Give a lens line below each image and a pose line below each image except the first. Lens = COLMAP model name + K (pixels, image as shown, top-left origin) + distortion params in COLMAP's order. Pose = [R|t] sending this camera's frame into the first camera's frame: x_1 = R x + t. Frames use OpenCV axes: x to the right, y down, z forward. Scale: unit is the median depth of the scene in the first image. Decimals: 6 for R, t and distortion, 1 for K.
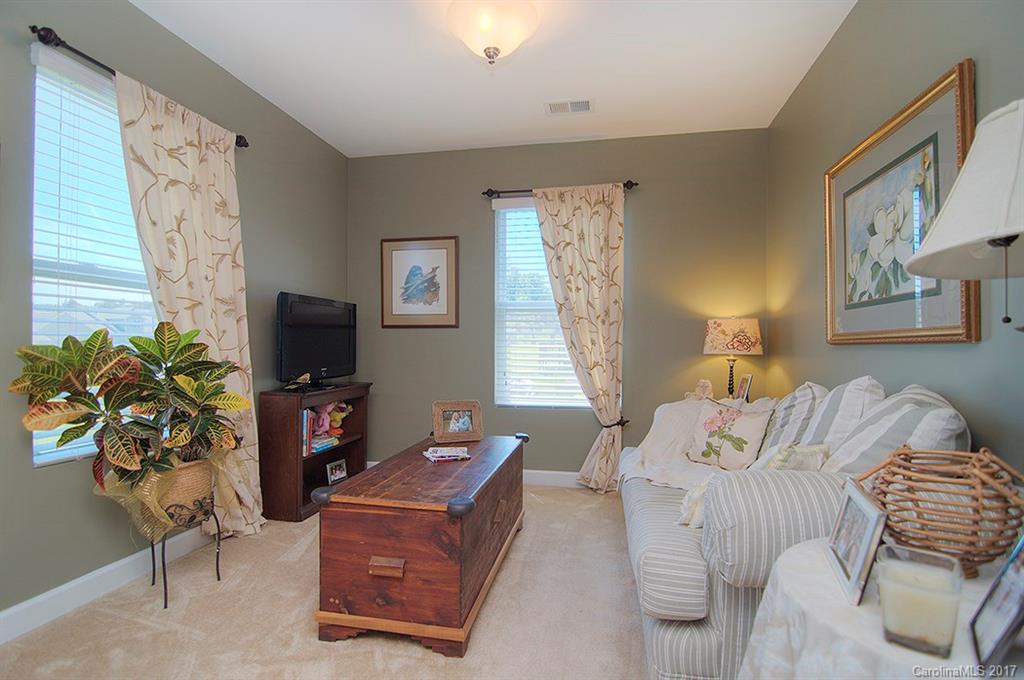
lens RADIAL K [[492.9, 0, 506.7], [0, 492.9, 339.2], [0, 0, 1]] dist [-0.017678, -0.000470]
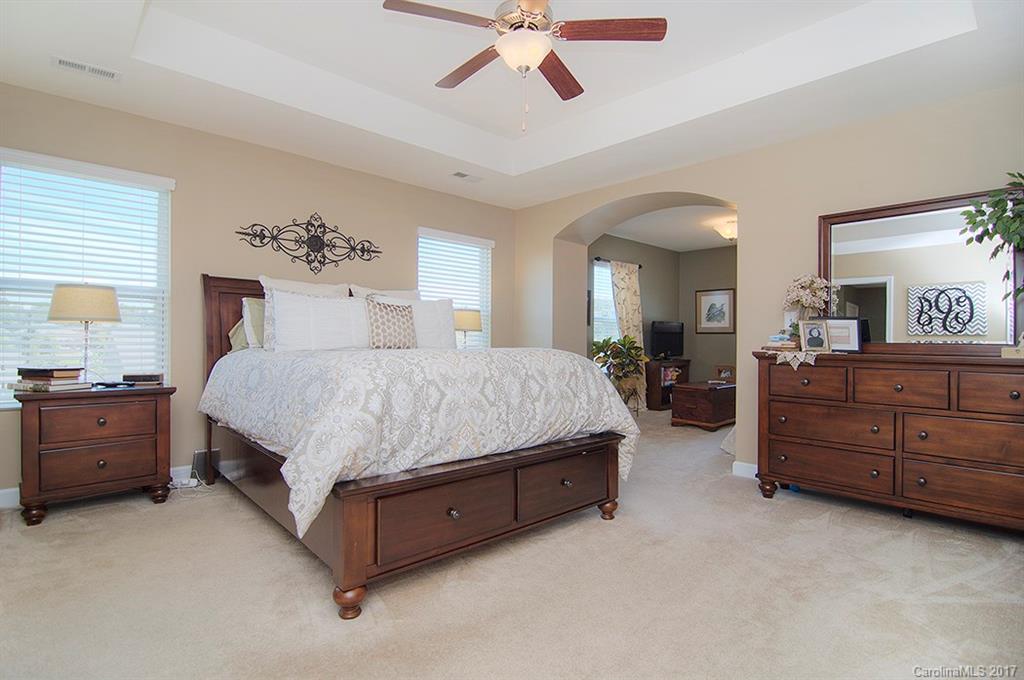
lens RADIAL K [[492.9, 0, 507.7], [0, 492.9, 338.9], [0, 0, 1]] dist [-0.017678, -0.000470]
pose [[0.801395, 0.004697, -0.598116, 0.515583], [-0.001885, 0.999984, 0.005326, -0.017267], [0.598132, -0.003141, 0.801392, -1.668252]]
